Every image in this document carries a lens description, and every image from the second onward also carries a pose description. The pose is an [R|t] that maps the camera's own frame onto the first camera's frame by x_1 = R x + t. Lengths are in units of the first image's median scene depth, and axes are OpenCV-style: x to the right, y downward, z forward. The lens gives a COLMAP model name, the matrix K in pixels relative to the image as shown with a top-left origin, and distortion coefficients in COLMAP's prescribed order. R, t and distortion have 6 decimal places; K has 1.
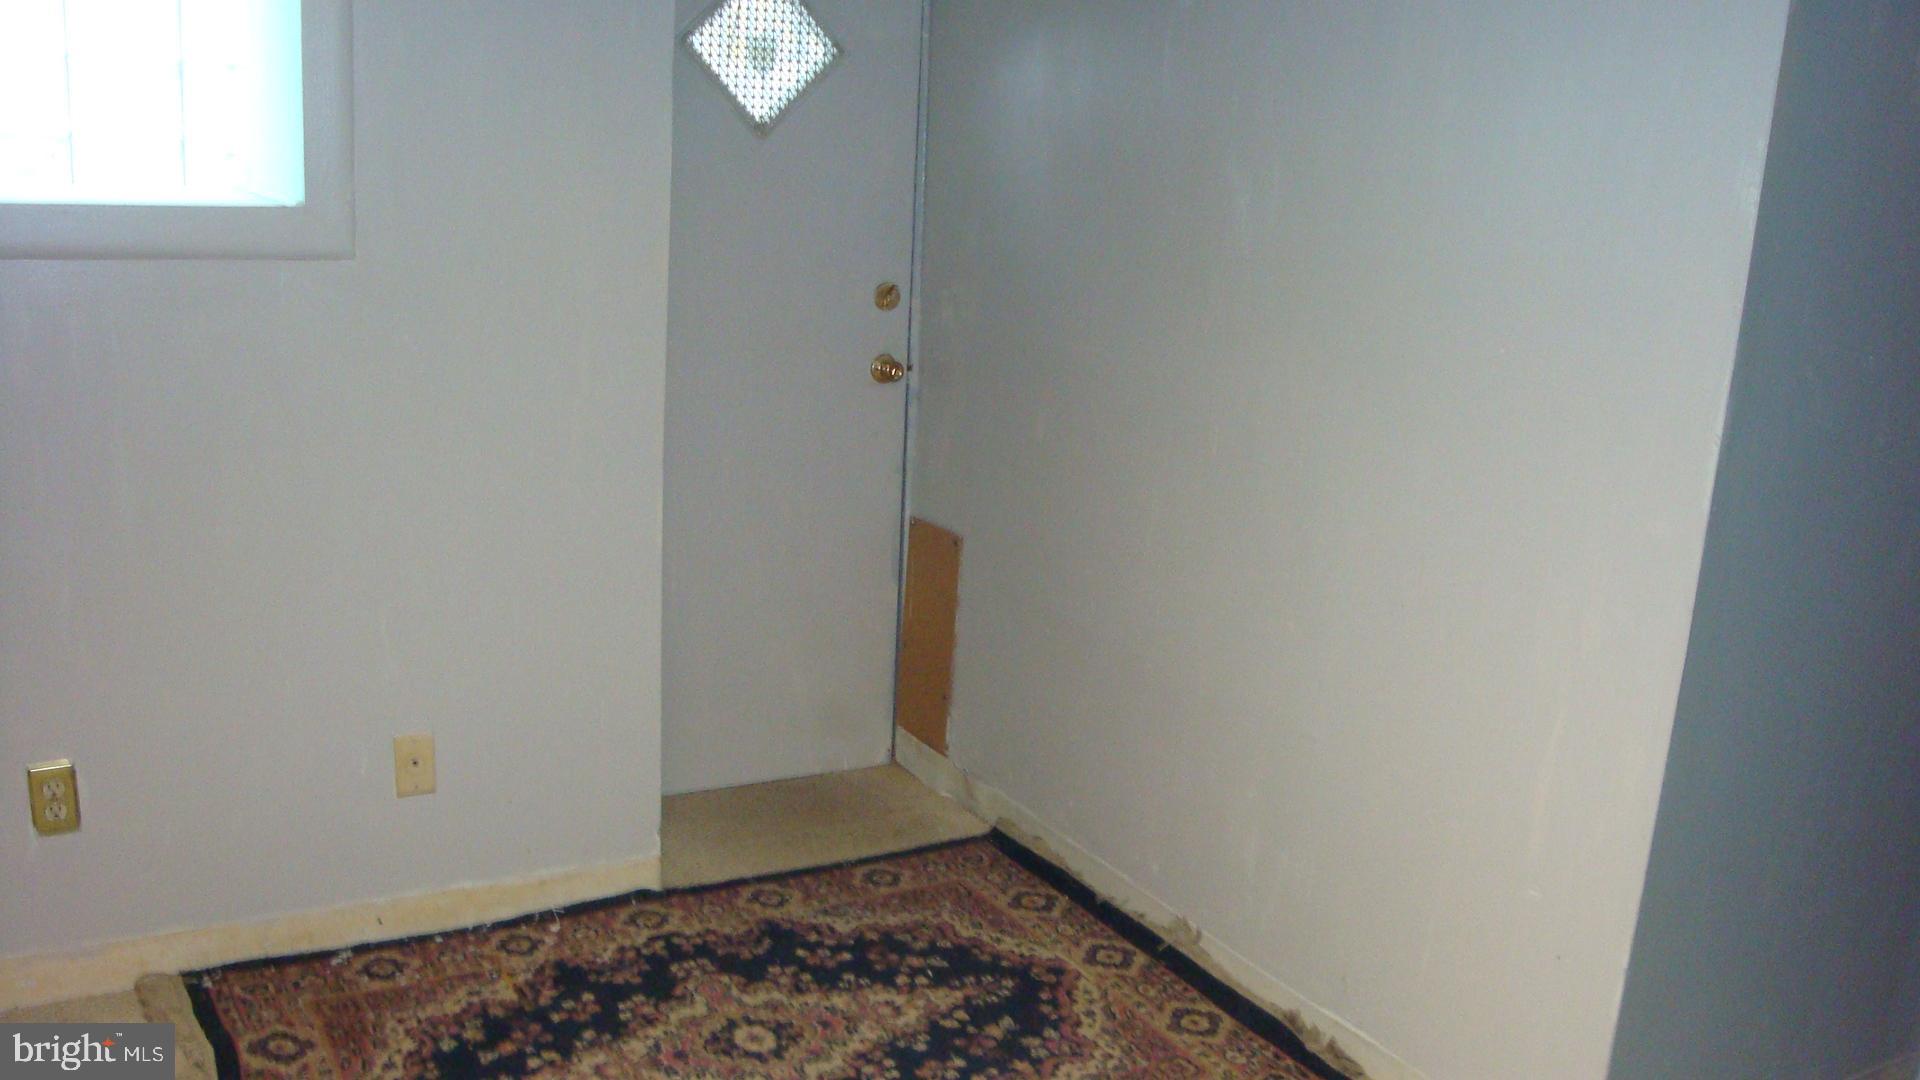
lens RADIAL K [[1735.9, 0, 960.0], [0, 1735.9, 540.0], [0, 0, 1]] dist [-0.174930, 0.170009]
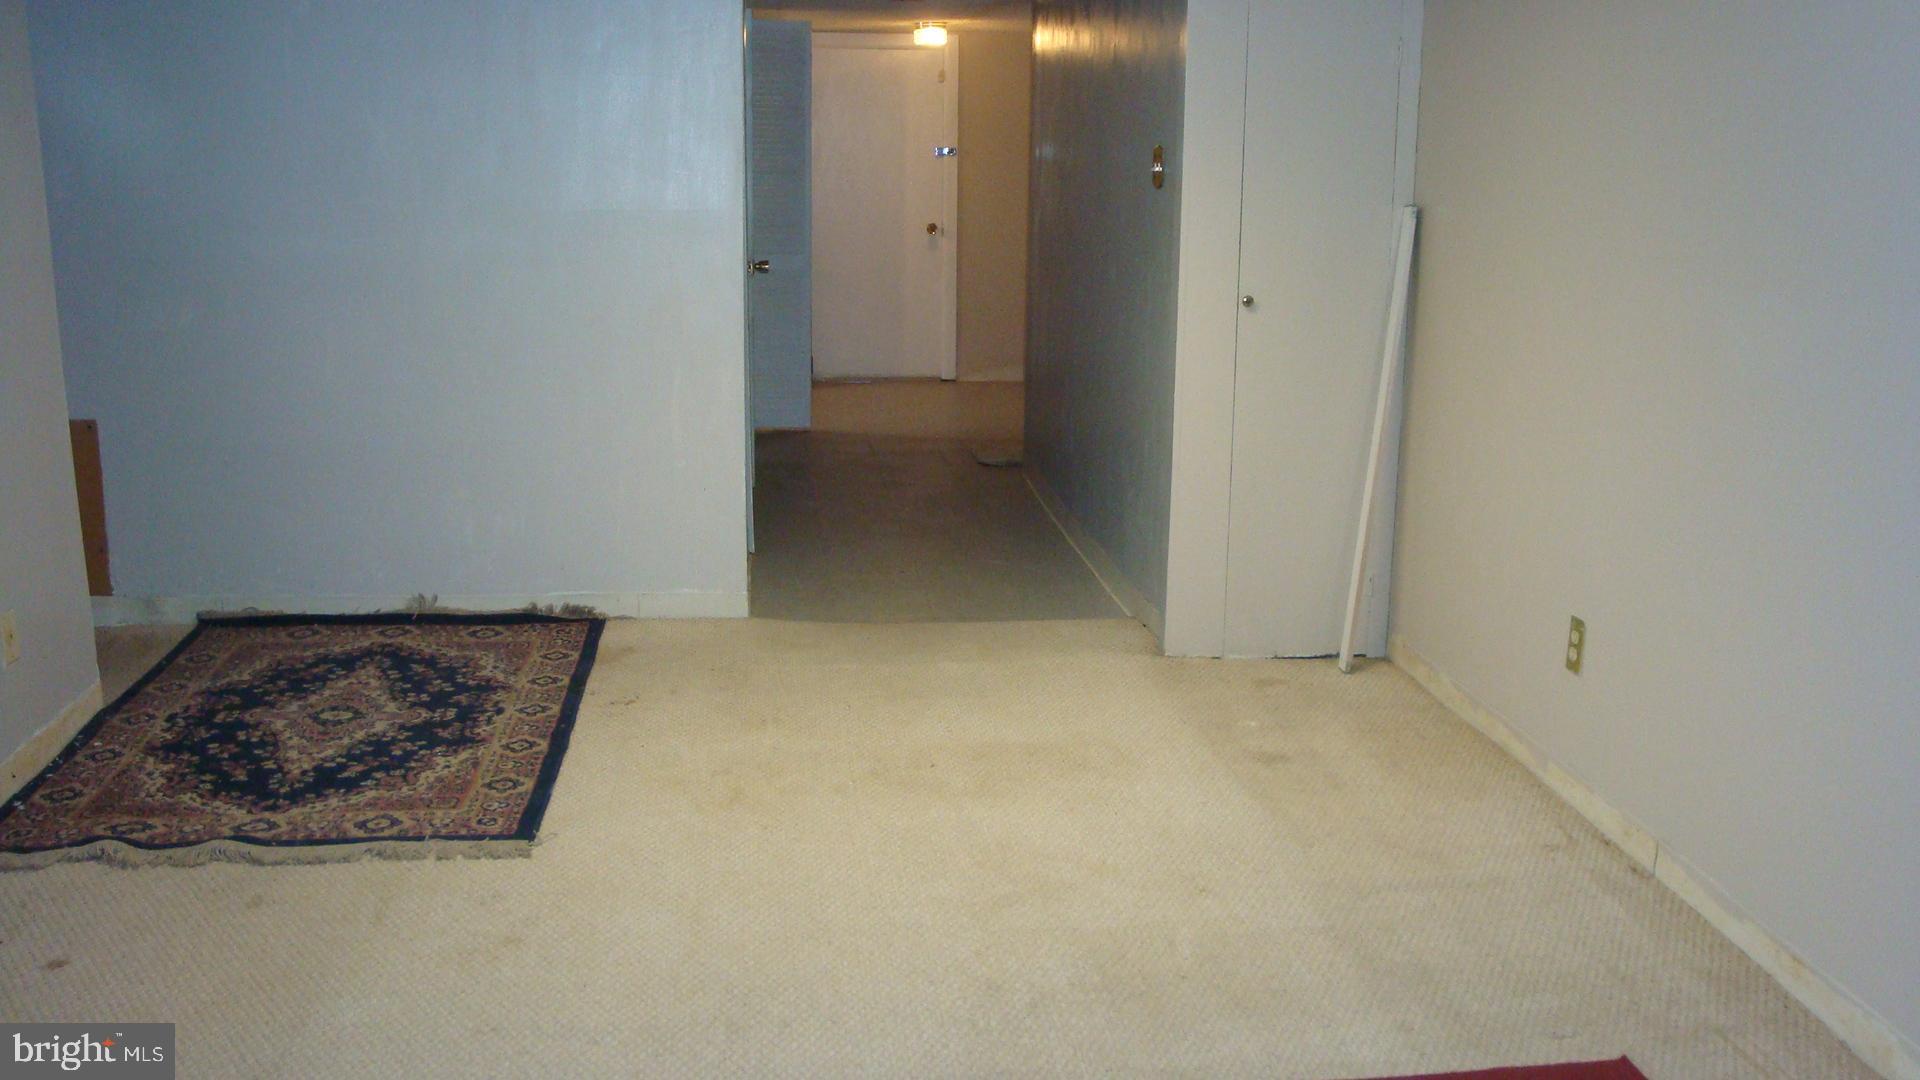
lens RADIAL K [[1735.9, 0, 960.0], [0, 1735.9, 540.0], [0, 0, 1]] dist [-0.174930, 0.170009]
pose [[0.392471, -0.253307, 0.884196, -1.134222], [0.213836, 0.960116, 0.180141, -0.007635], [-0.894562, 0.118373, 0.430984, -0.146276]]
